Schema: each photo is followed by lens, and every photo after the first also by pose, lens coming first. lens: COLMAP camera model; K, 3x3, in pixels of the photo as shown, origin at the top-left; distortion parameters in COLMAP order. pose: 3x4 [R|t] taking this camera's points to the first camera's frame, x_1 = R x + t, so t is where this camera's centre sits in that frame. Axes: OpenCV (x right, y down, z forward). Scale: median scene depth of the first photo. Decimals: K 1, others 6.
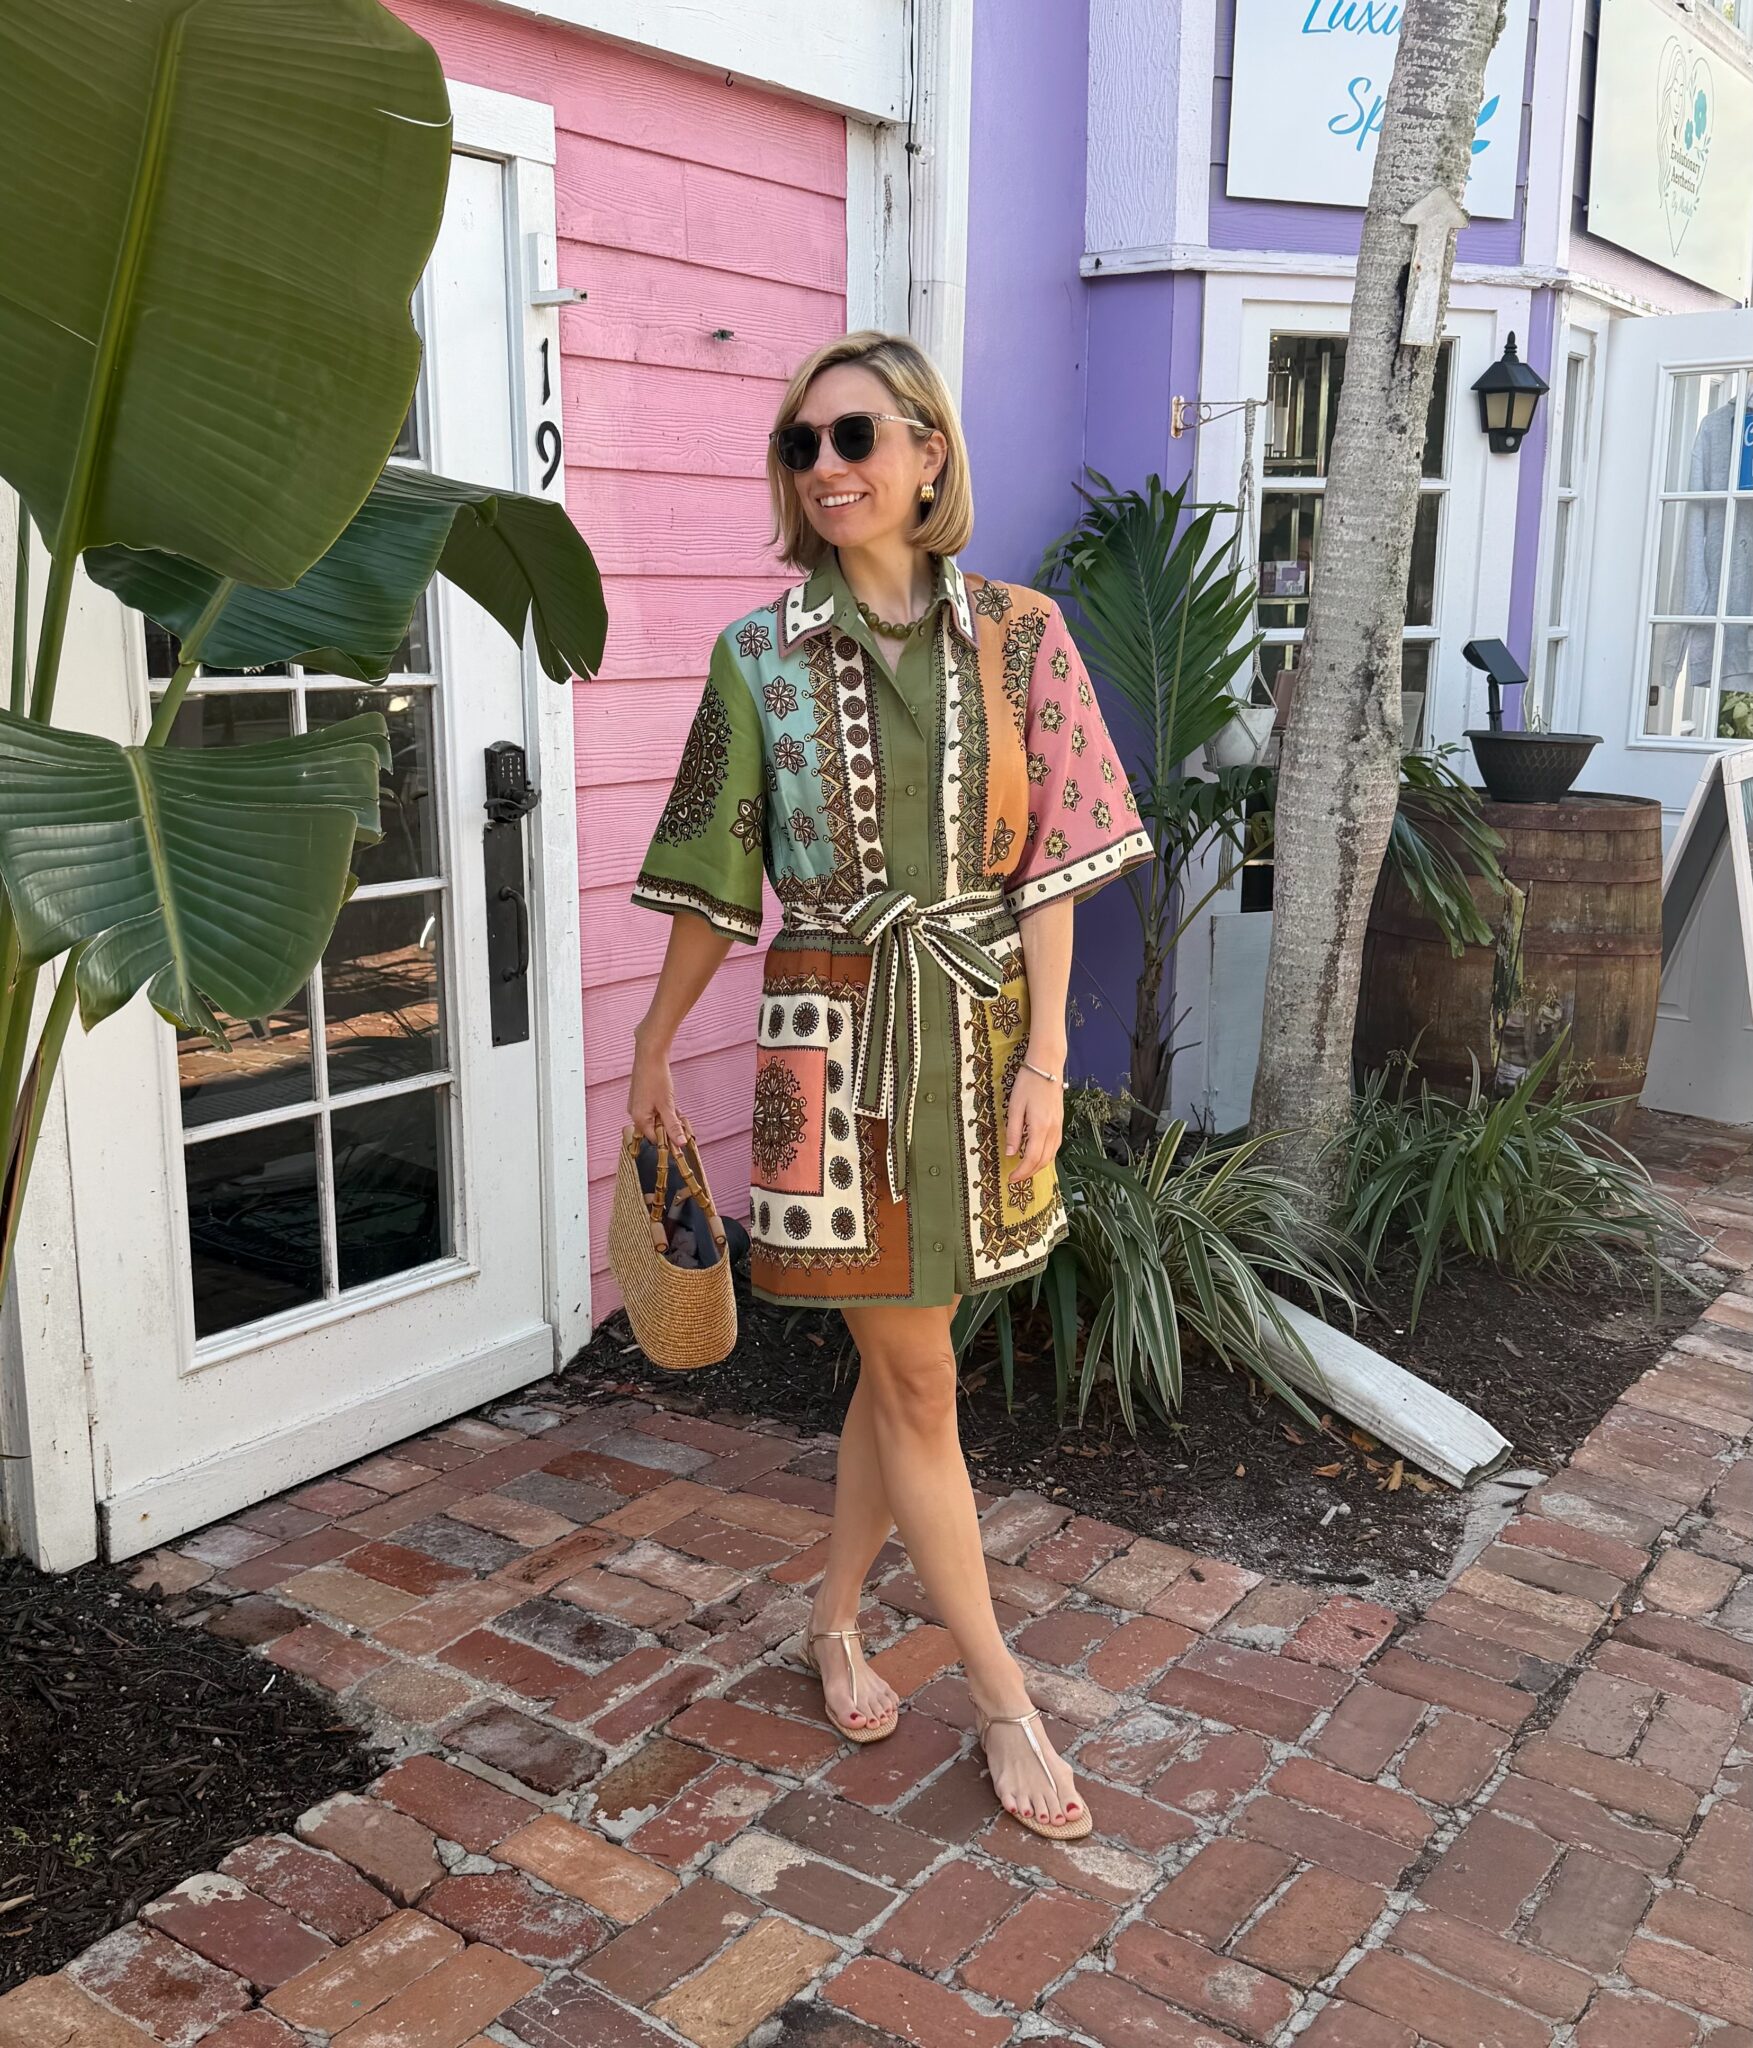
lens RADIAL K [[2231.8, 0, 866.3], [0, 2231.8, 1085.5], [0, 0, 1]] dist [0.241275, -0.743310]
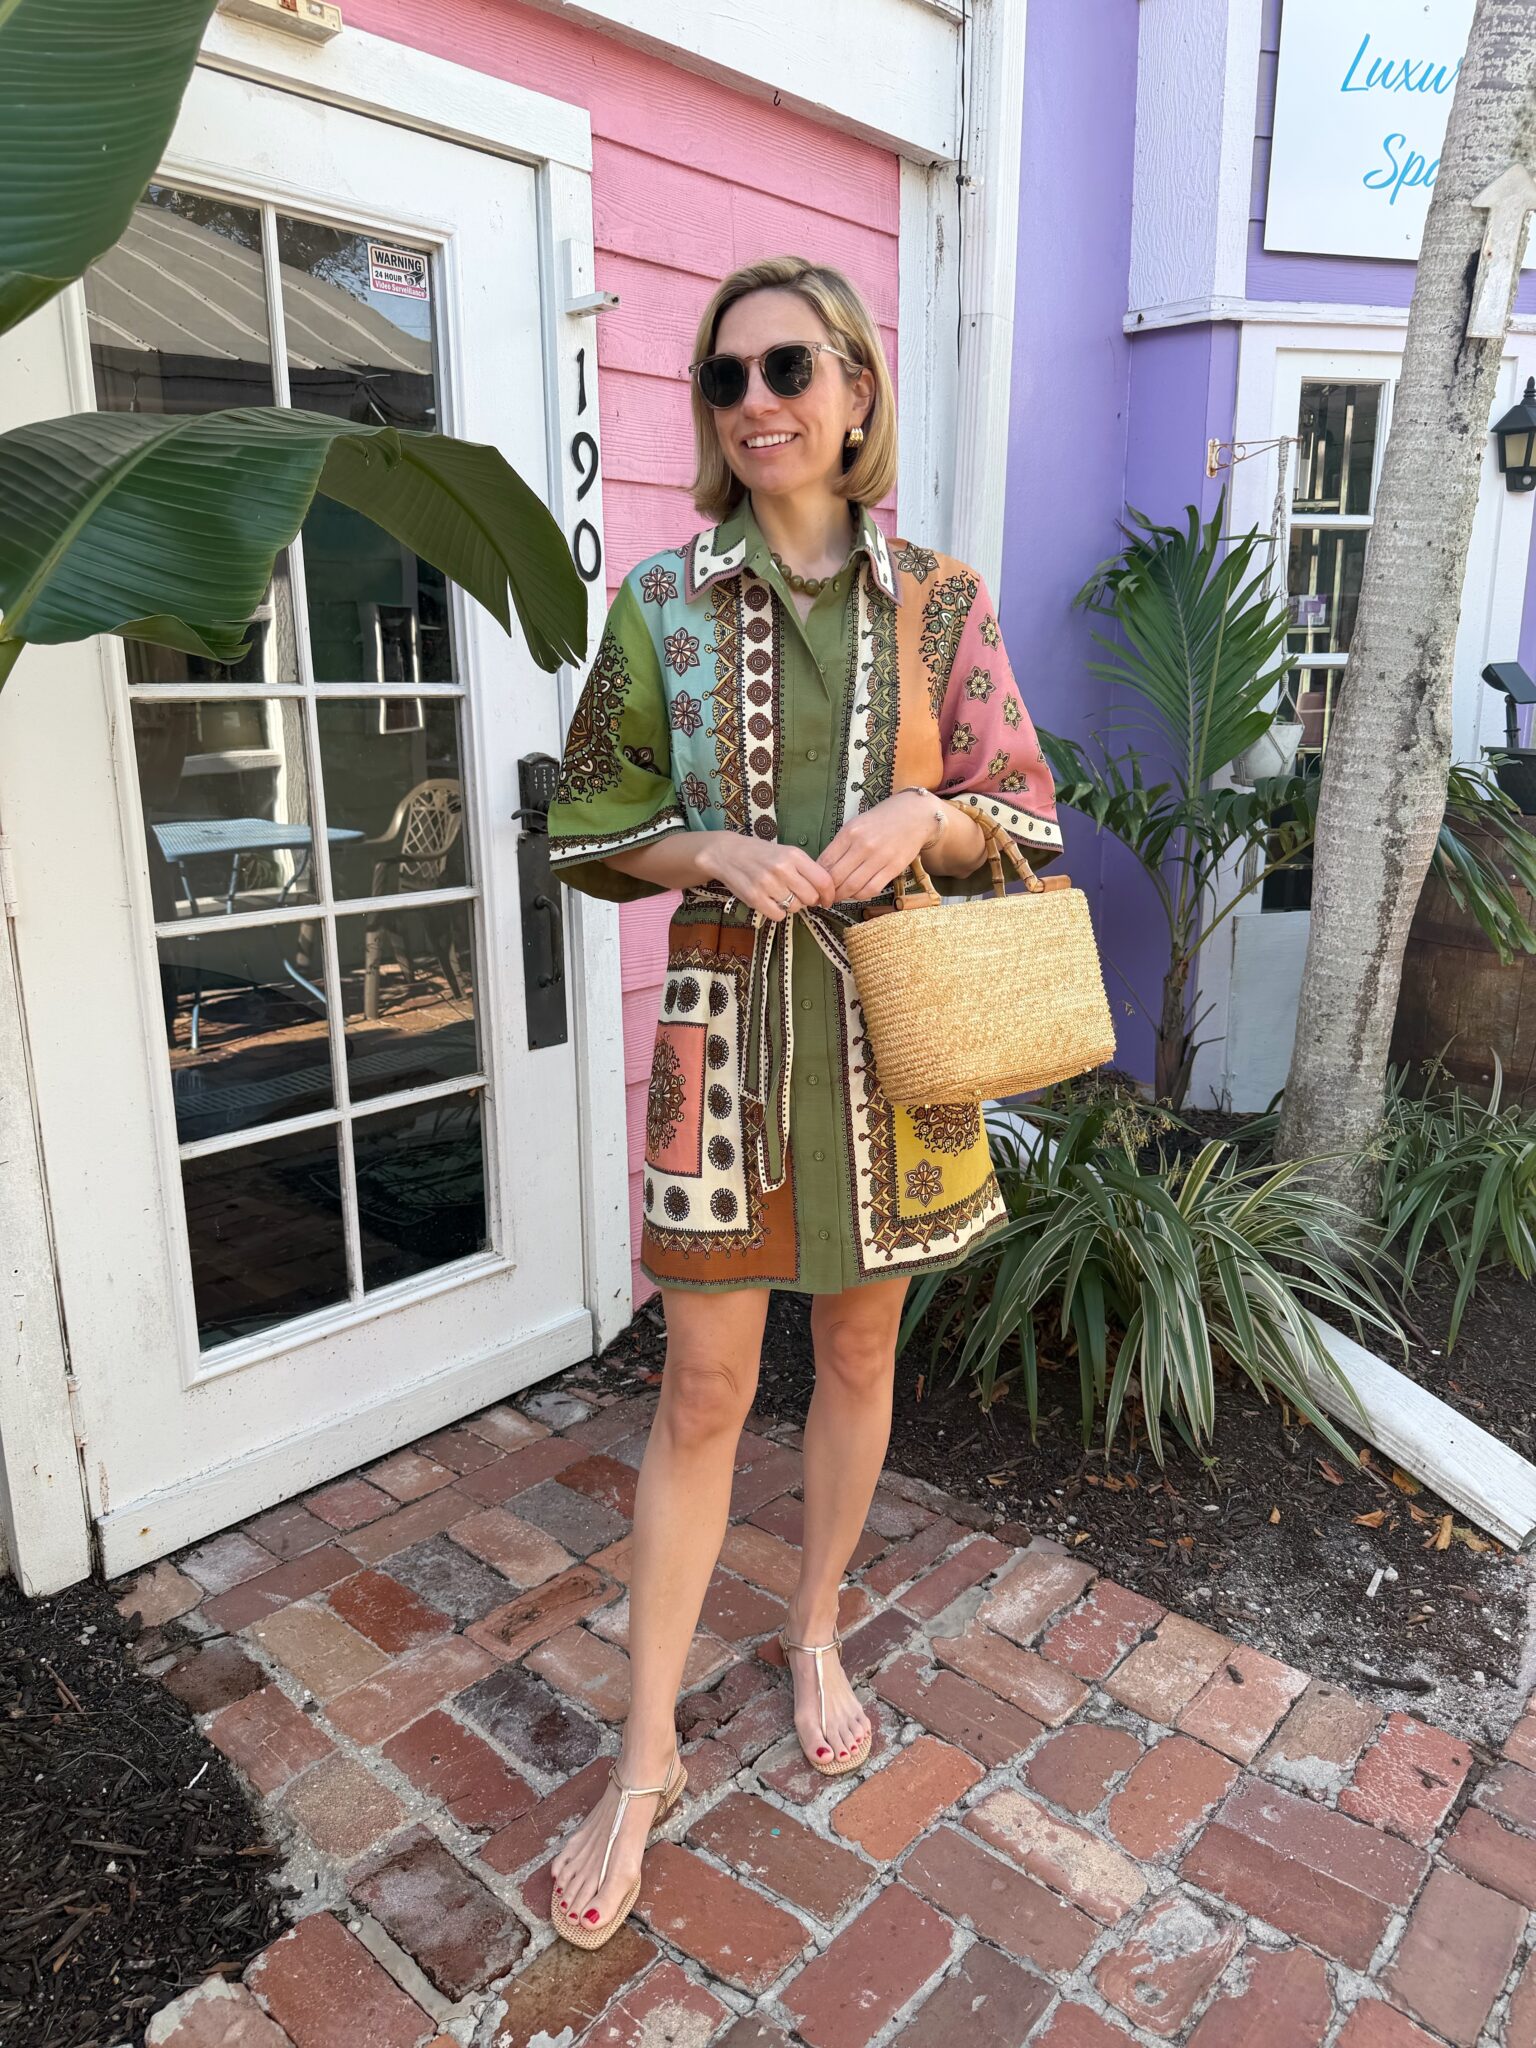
lens RADIAL K [[1488.6, 0, 768.0], [0, 1488.6, 1024.0], [0, 0, 1]] dist [0.007720, -0.025643]
pose [[0.991881, 0.019765, -0.125622, 0.027916], [-0.017701, 0.999690, 0.017522, -0.043510], [0.125929, -0.015156, 0.991923, 0.347915]]
